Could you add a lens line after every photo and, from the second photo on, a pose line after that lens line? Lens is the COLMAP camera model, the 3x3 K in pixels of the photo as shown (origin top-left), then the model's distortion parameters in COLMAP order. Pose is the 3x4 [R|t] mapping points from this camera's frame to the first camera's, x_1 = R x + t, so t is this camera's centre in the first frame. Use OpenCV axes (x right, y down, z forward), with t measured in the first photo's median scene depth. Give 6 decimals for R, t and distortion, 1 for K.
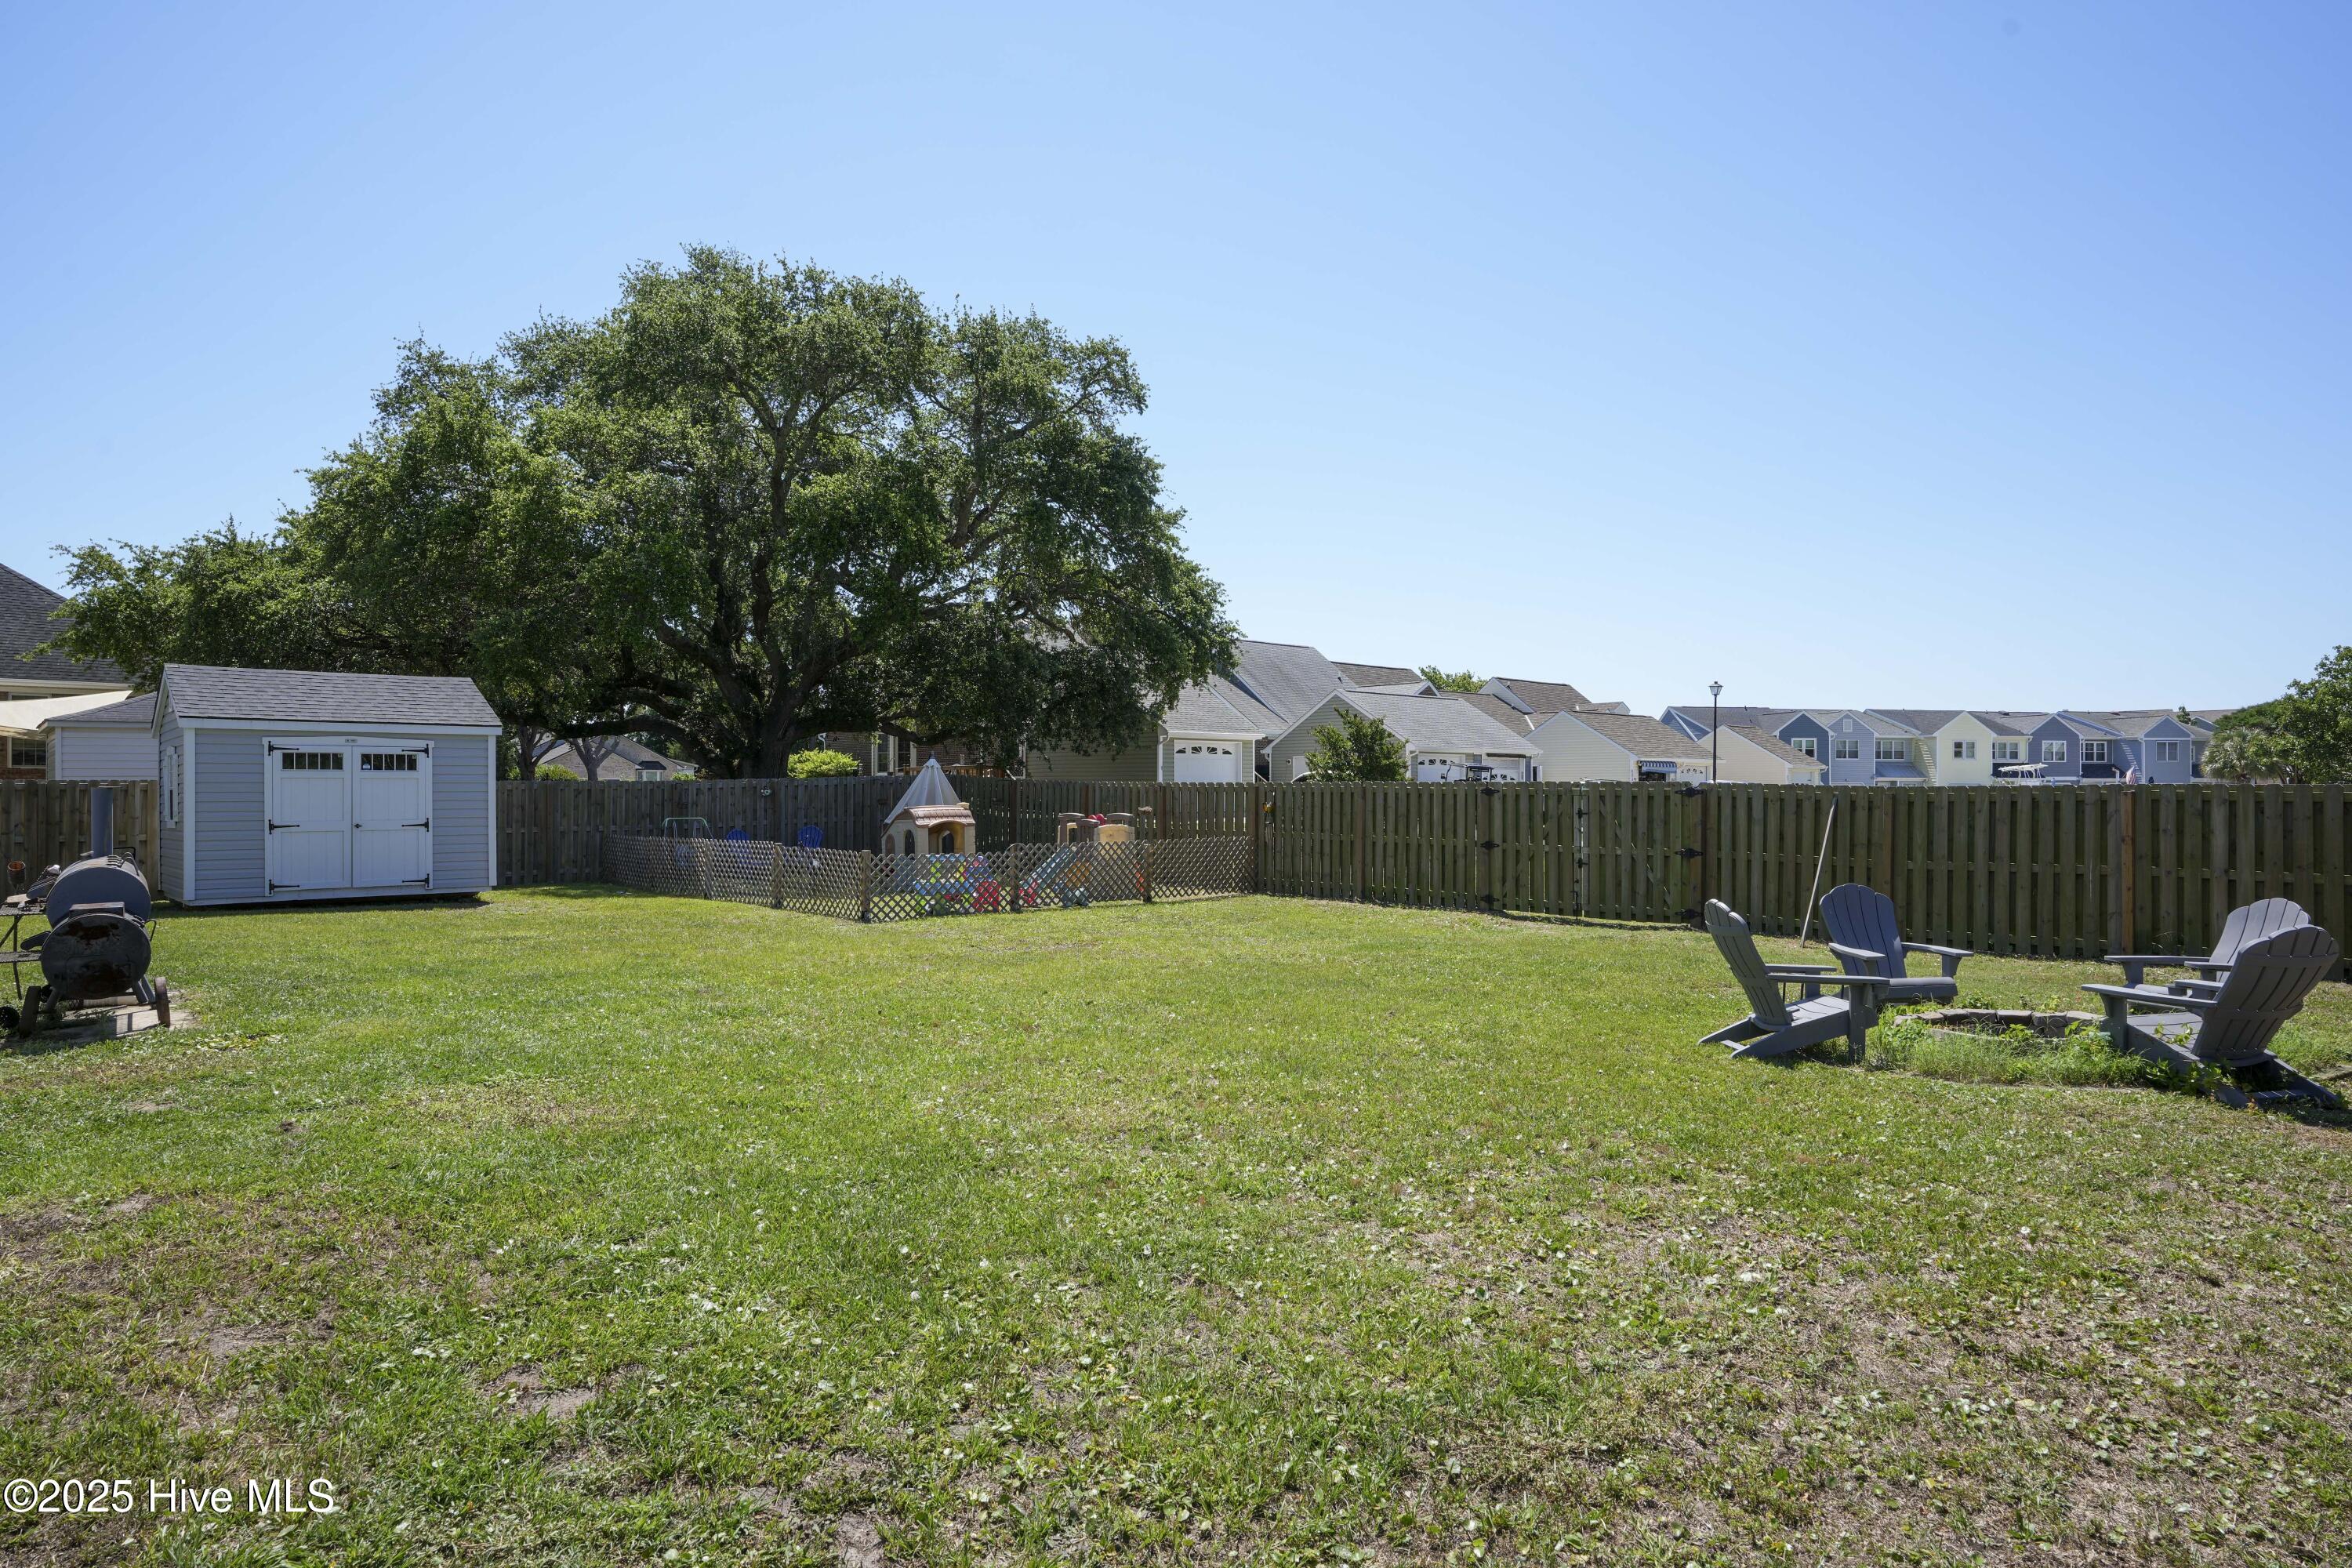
lens RADIAL K [[1342.5, 0, 1179.6], [0, 1342.5, 791.8], [0, 0, 1]] dist [-0.045789, 0.025838]
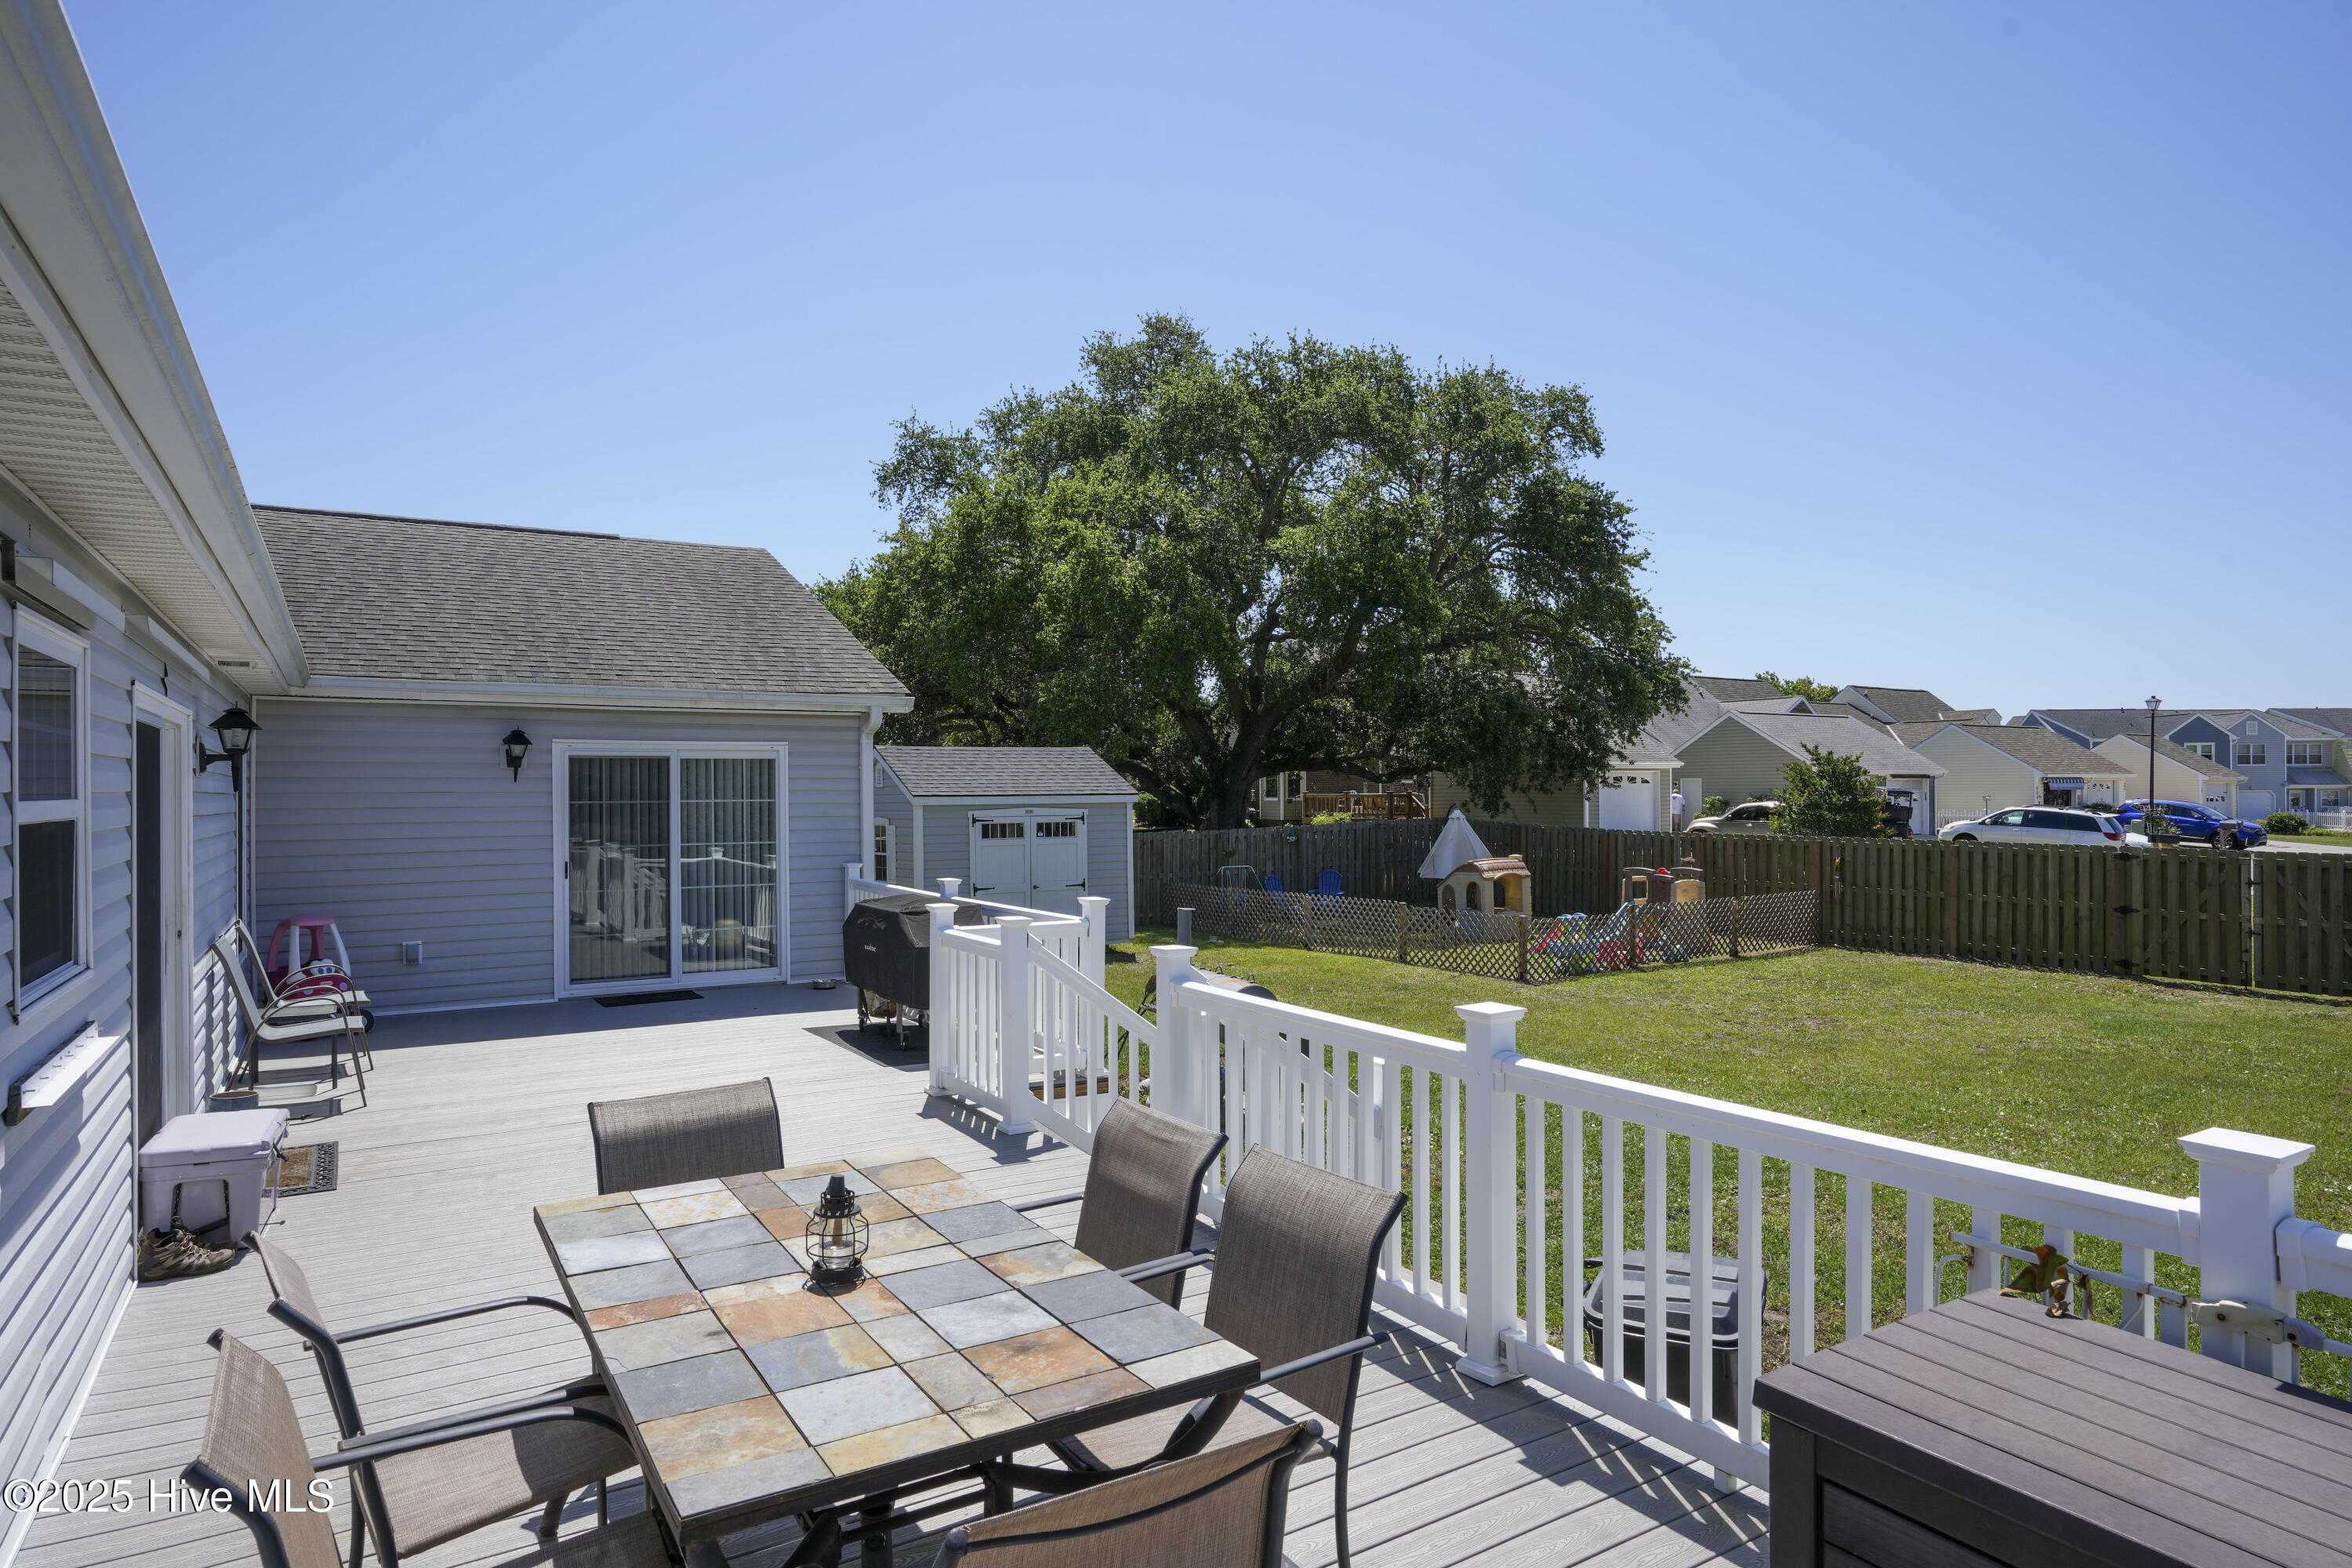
lens RADIAL K [[1342.5, 0, 1168.0], [0, 1342.5, 791.9], [0, 0, 1]] dist [-0.045789, 0.025838]
pose [[0.983470, -0.006211, -0.180963, -0.191421], [0.006516, 0.999978, 0.001089, -0.035292], [0.180952, -0.002250, 0.983489, -0.064844]]
